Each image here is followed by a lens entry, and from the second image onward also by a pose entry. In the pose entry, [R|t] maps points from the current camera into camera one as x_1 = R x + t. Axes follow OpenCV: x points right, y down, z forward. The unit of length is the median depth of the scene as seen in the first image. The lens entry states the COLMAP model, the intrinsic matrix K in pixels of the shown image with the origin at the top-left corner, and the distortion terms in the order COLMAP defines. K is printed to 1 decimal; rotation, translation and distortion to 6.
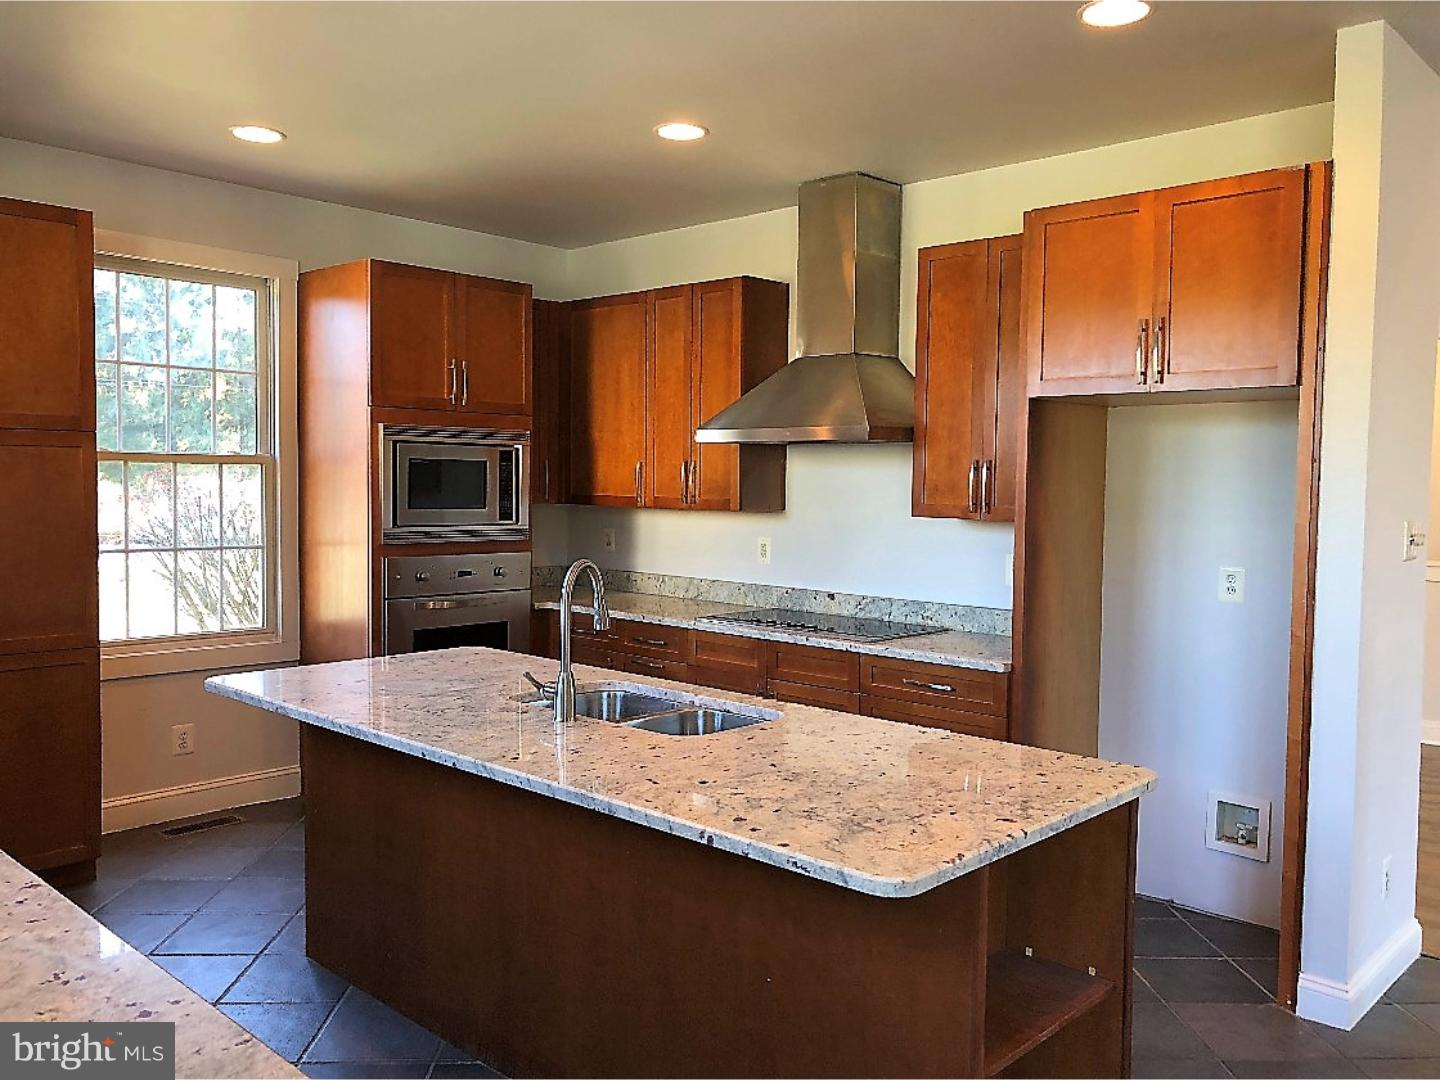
lens RADIAL K [[1160.4, 0, 729.5], [0, 1160.4, 541.5], [0, 0, 1]] dist [0.009188, -0.014035]
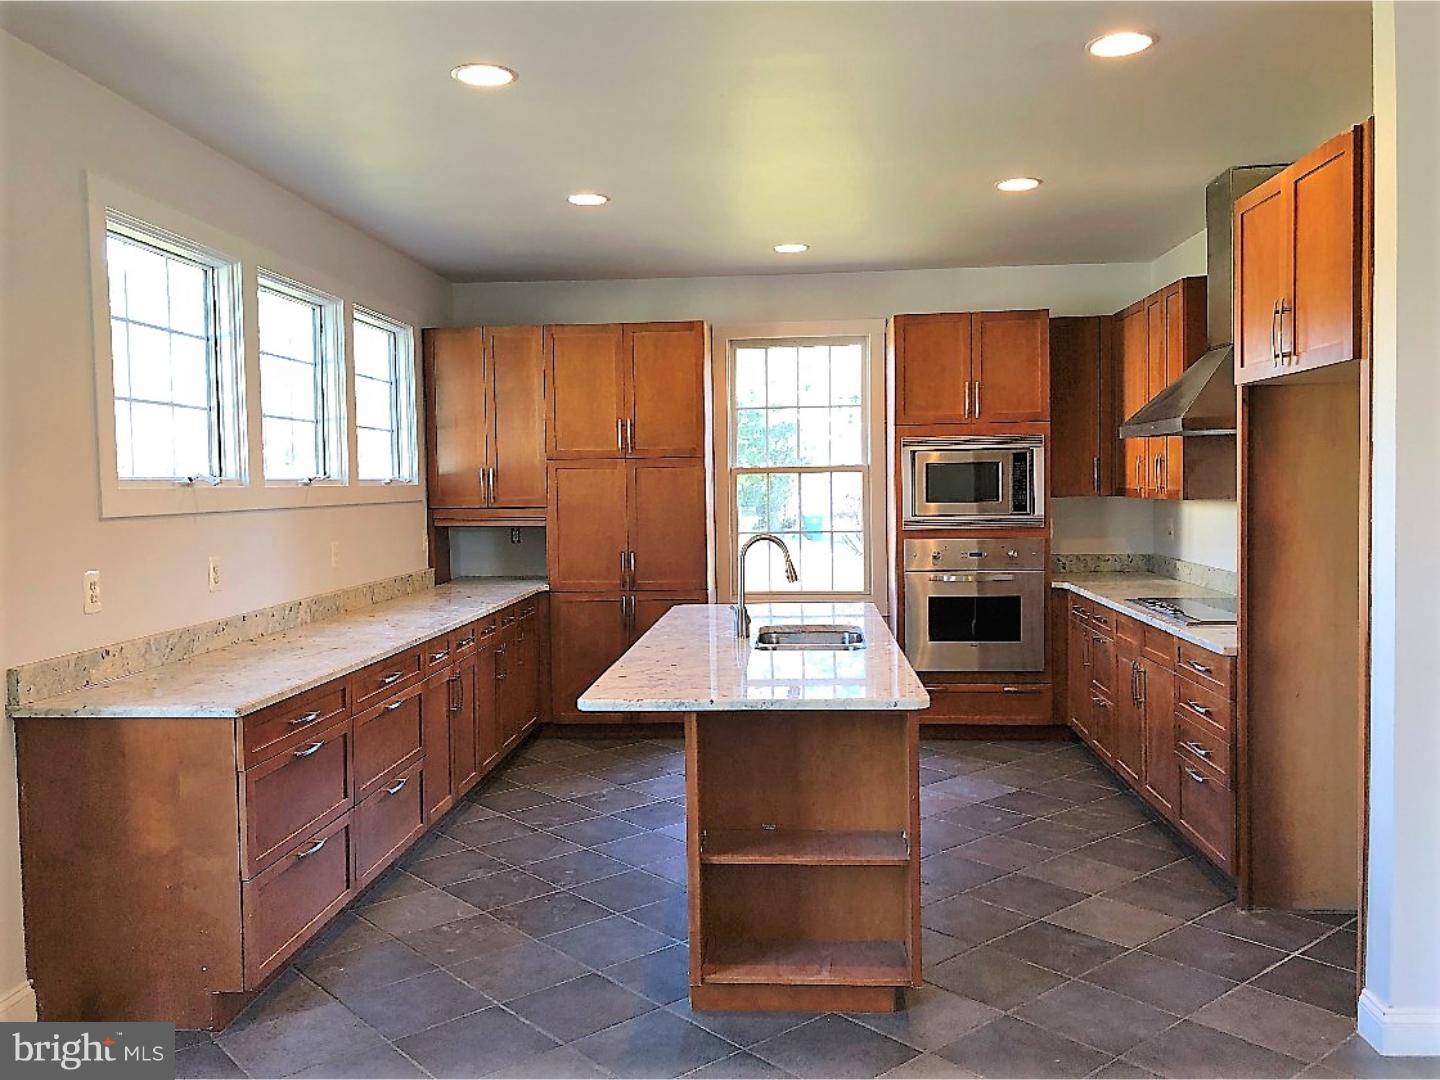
lens RADIAL K [[1160.4, 0, 717.6], [0, 1160.4, 536.7], [0, 0, 1]] dist [0.009188, -0.014035]
pose [[0.630472, 0.008182, -0.776169, 0.762016], [-0.006225, 0.999966, 0.005485, 0.005280], [0.776187, 0.001374, 0.630501, 0.008523]]
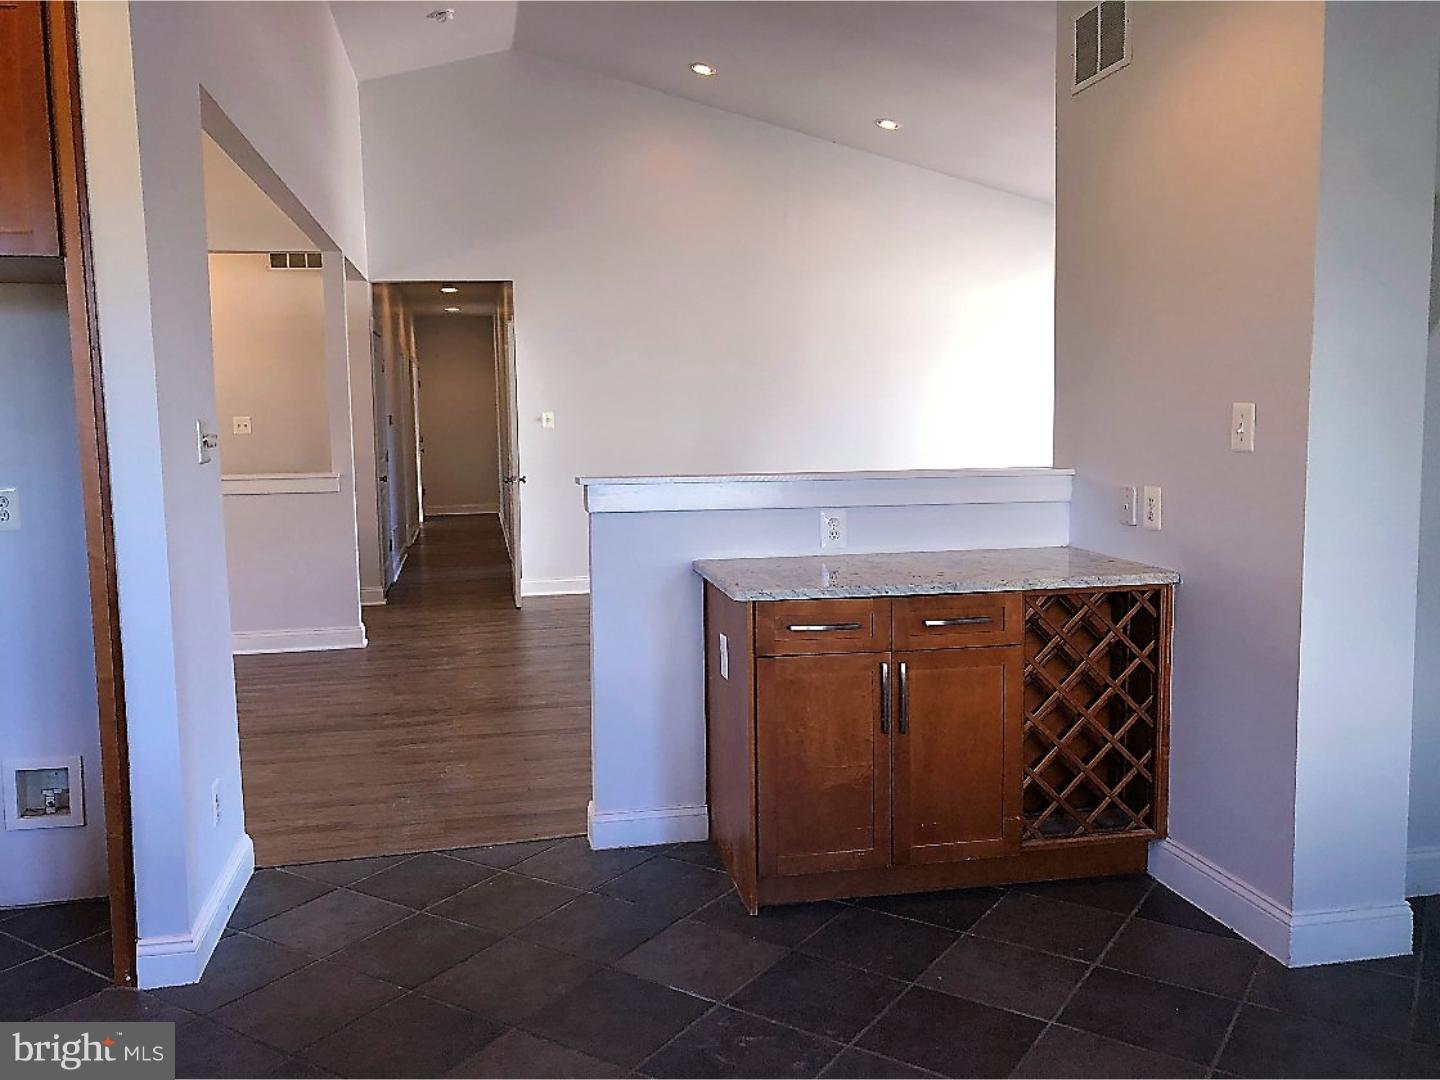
lens RADIAL K [[1160.4, 0, 731.6], [0, 1160.4, 531.3], [0, 0, 1]] dist [0.009188, -0.014035]
pose [[0.563628, -0.107538, 0.818999, 0.052938], [0.056626, 0.994187, 0.091571, 0.009185], [-0.824085, -0.005236, 0.566441, 0.122141]]
